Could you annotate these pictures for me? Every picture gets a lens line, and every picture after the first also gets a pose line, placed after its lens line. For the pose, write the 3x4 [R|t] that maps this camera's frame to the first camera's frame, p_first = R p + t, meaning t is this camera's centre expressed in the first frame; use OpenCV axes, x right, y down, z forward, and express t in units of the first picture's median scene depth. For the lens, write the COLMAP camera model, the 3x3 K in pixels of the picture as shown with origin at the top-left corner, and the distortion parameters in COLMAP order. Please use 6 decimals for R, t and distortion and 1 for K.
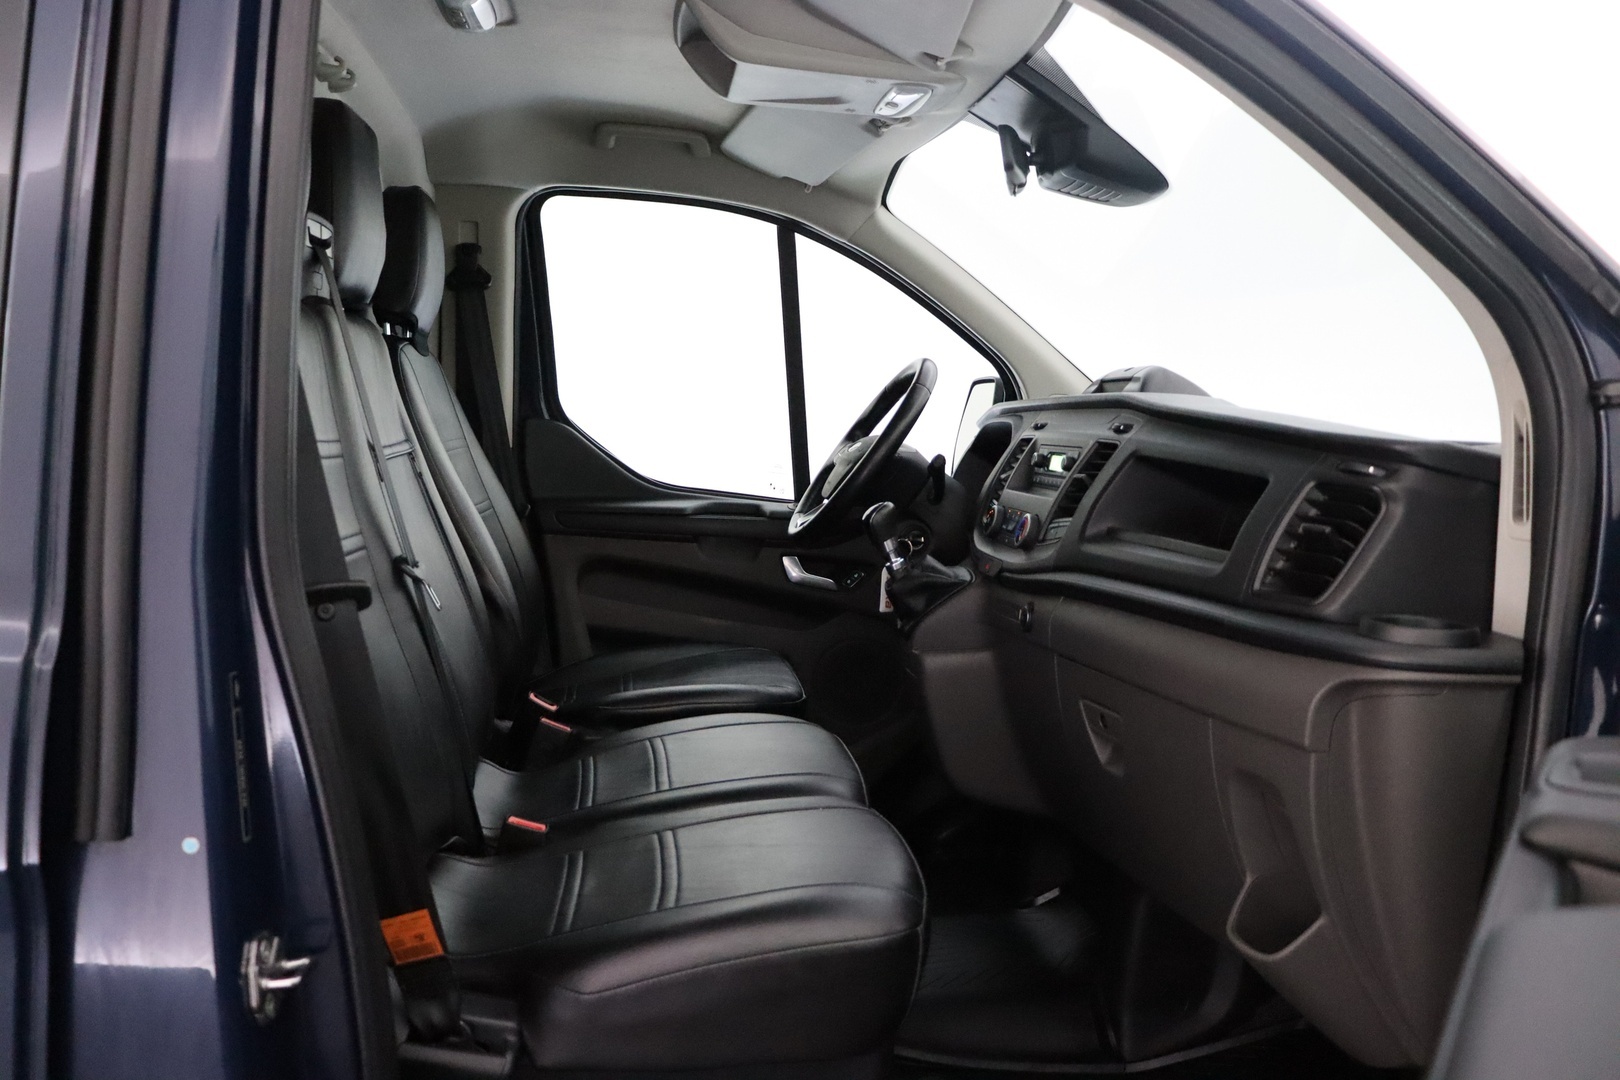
lens RADIAL K [[1399.2, 0, 810.0], [0, 1399.2, 540.0], [0, 0, 1]] dist [-0.160945, 0.151689]
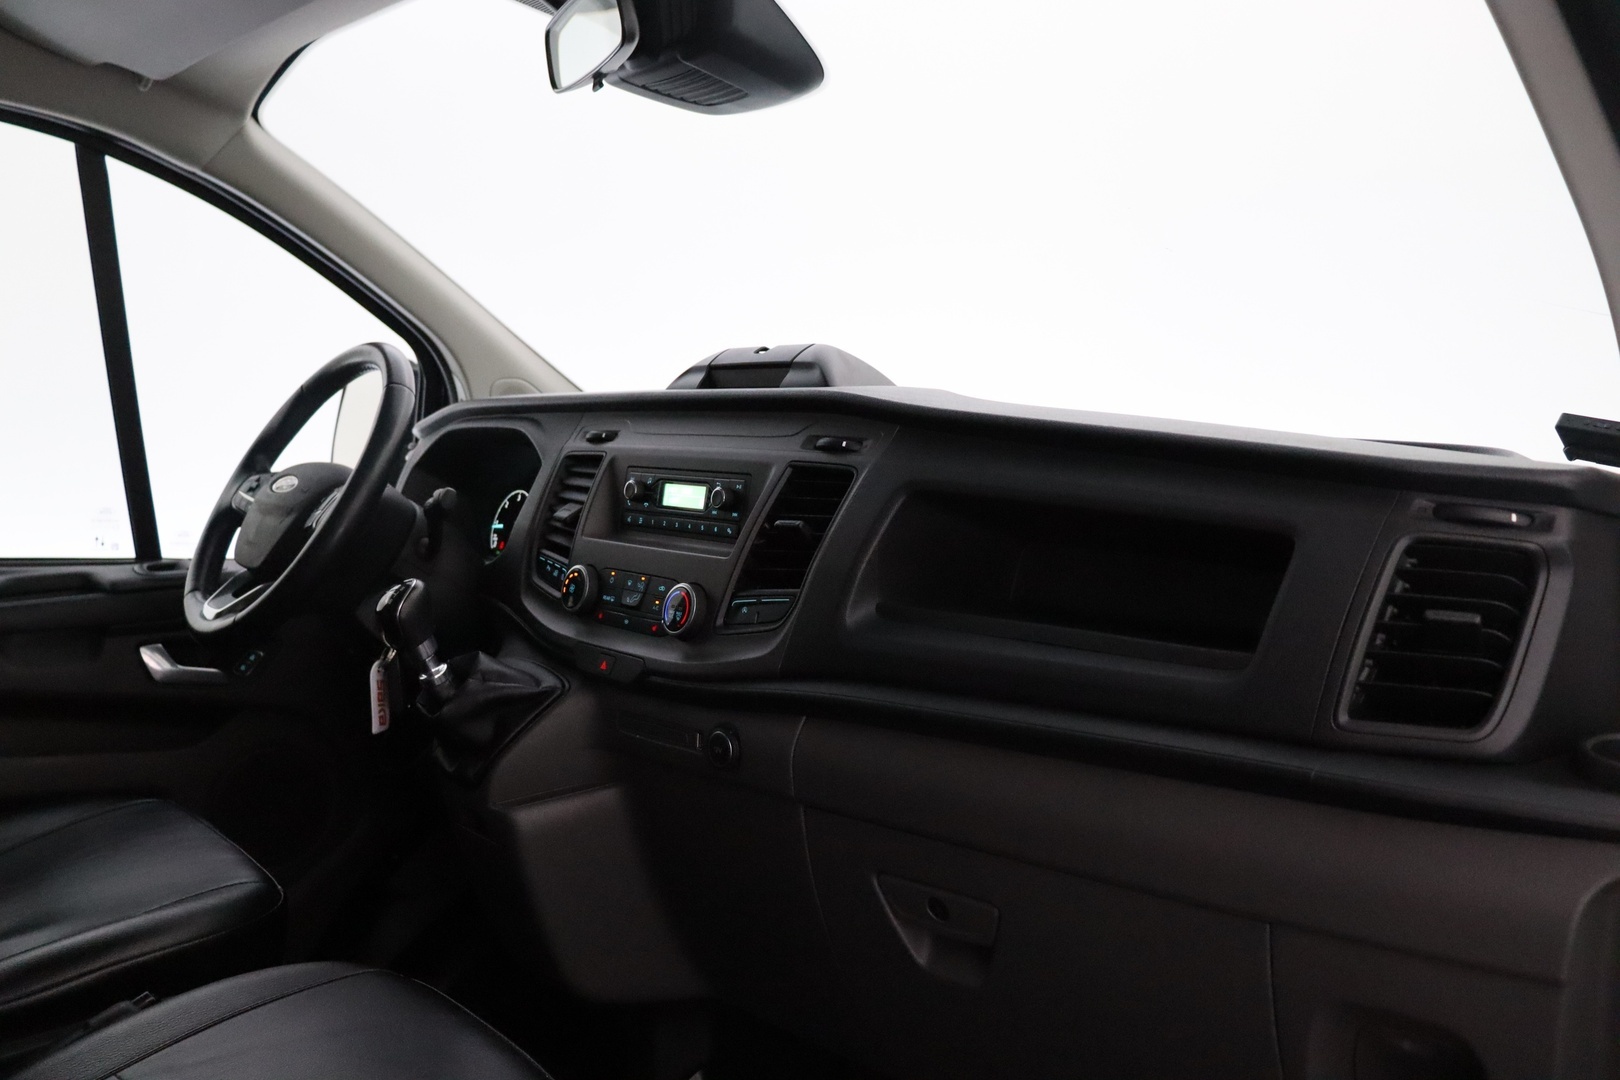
lens RADIAL K [[1399.2, 0, 810.0], [0, 1399.2, 540.0], [0, 0, 1]] dist [-0.160945, 0.151689]
pose [[0.834596, -0.111539, 0.539452, -0.133469], [0.092687, 0.993758, 0.062075, -0.068737], [-0.543008, -0.001807, 0.839725, 0.394209]]
